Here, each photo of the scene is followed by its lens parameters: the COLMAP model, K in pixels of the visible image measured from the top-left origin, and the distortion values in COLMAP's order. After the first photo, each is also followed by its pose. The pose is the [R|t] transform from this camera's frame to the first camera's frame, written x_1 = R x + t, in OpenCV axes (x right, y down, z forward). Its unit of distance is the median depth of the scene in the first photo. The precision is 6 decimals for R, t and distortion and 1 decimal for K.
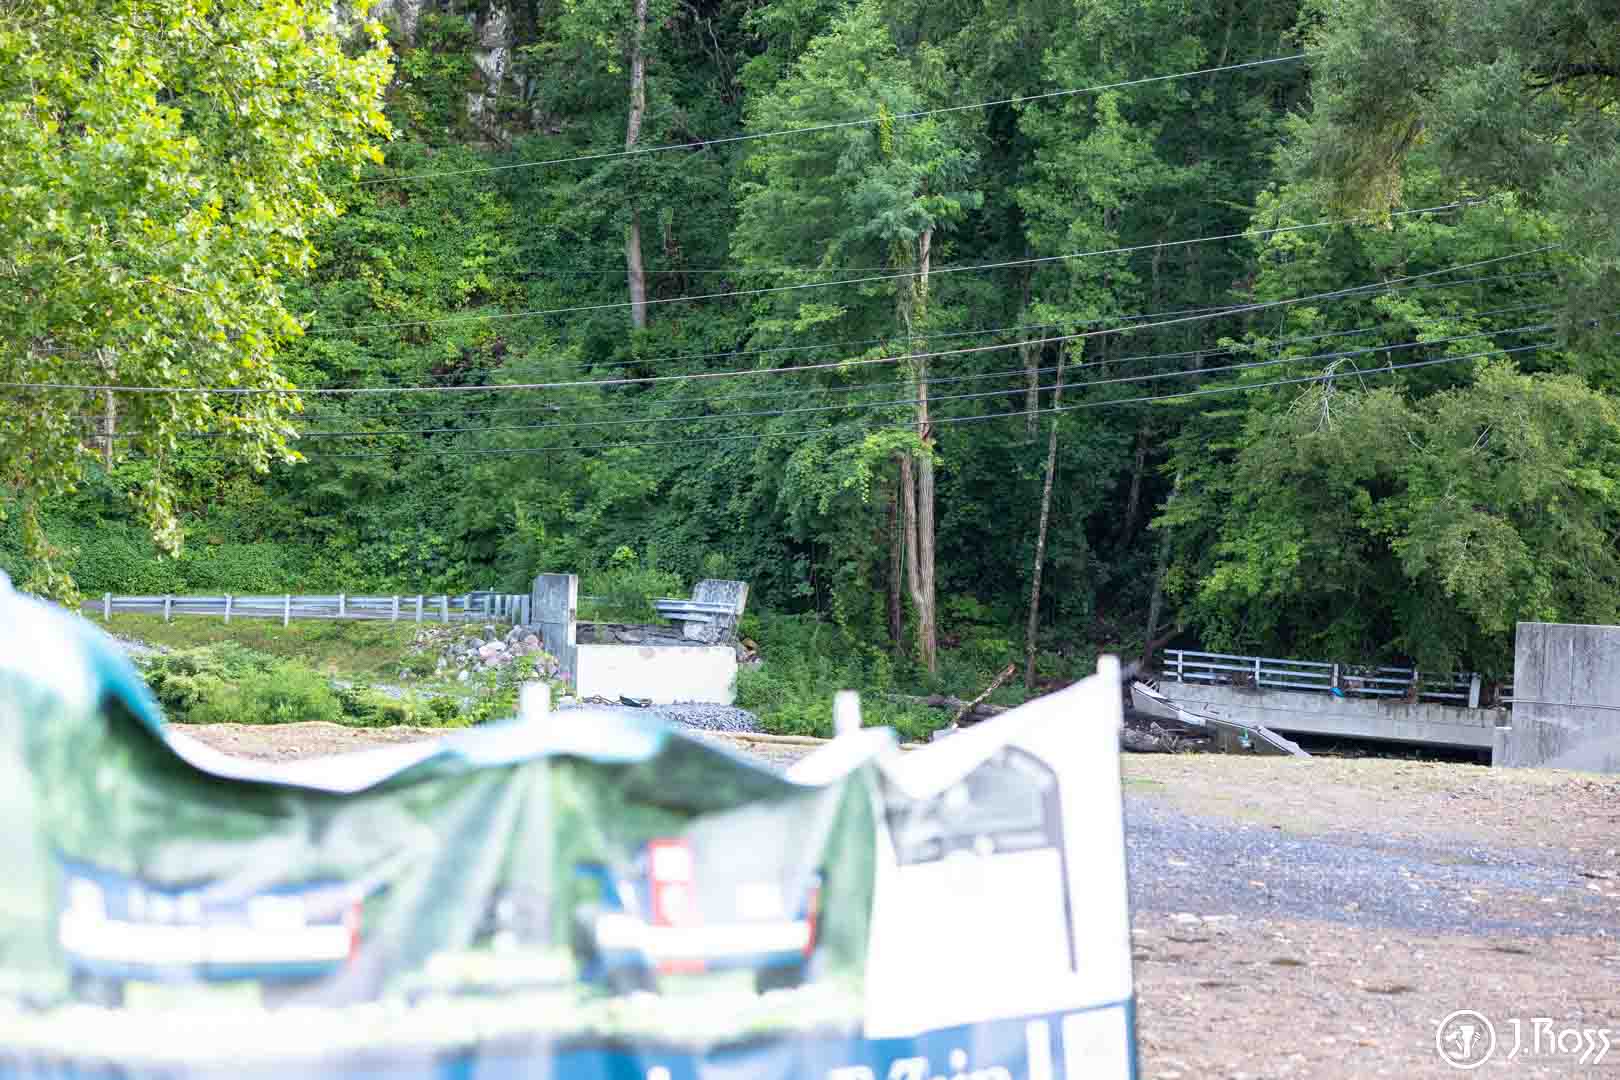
lens RADIAL K [[3101.5, 0, 809.5], [0, 3101.5, 553.9], [0, 0, 1]] dist [0.049189, 0.000000]
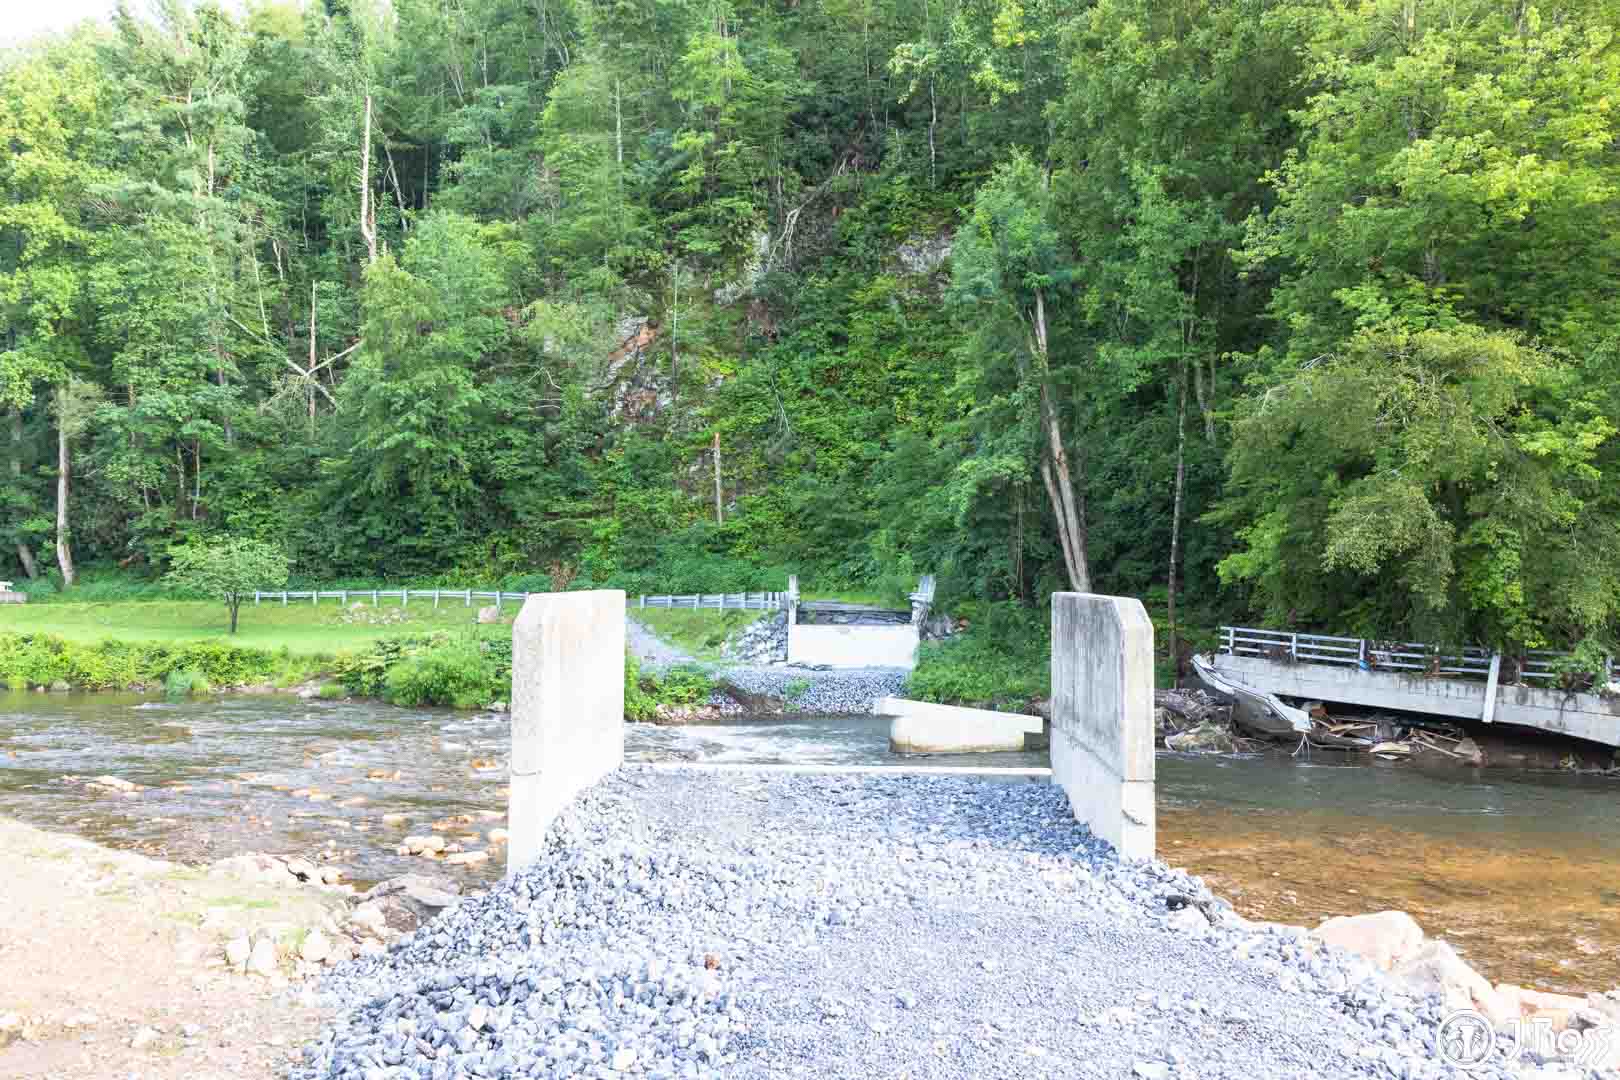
lens RADIAL K [[1283.1, 0, 807.8], [0, 1283.1, 534.8], [0, 0, 1]] dist [0.003903, 0.012732]
pose [[0.834077, -0.043783, -0.549907, 0.254612], [0.022662, 0.998723, -0.045146, 0.014737], [0.551182, 0.025193, 0.834005, 0.515596]]
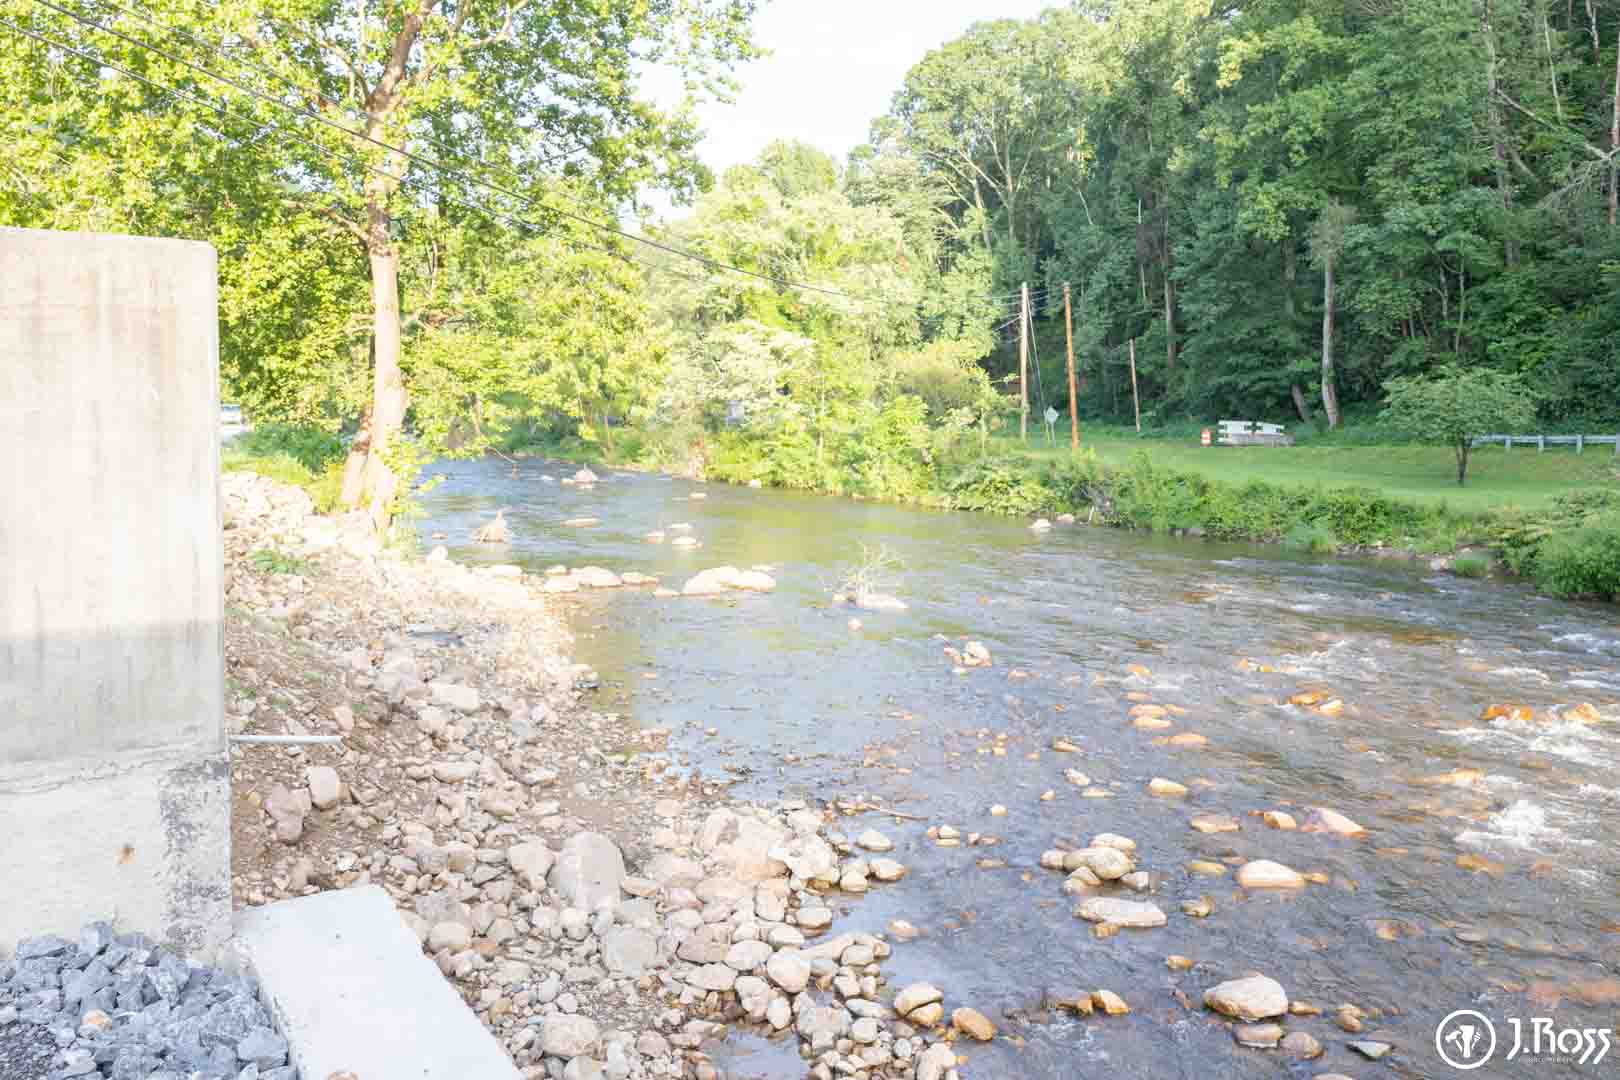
lens RADIAL K [[1283.1, 0, 833.4], [0, 1283.1, 496.0], [0, 0, 1]] dist [0.003903, 0.012732]
pose [[-0.016209, 0.026642, -0.999514, 0.173824], [-0.004620, 0.999632, 0.026720, 0.021597], [0.999858, 0.005051, -0.016080, 0.679348]]
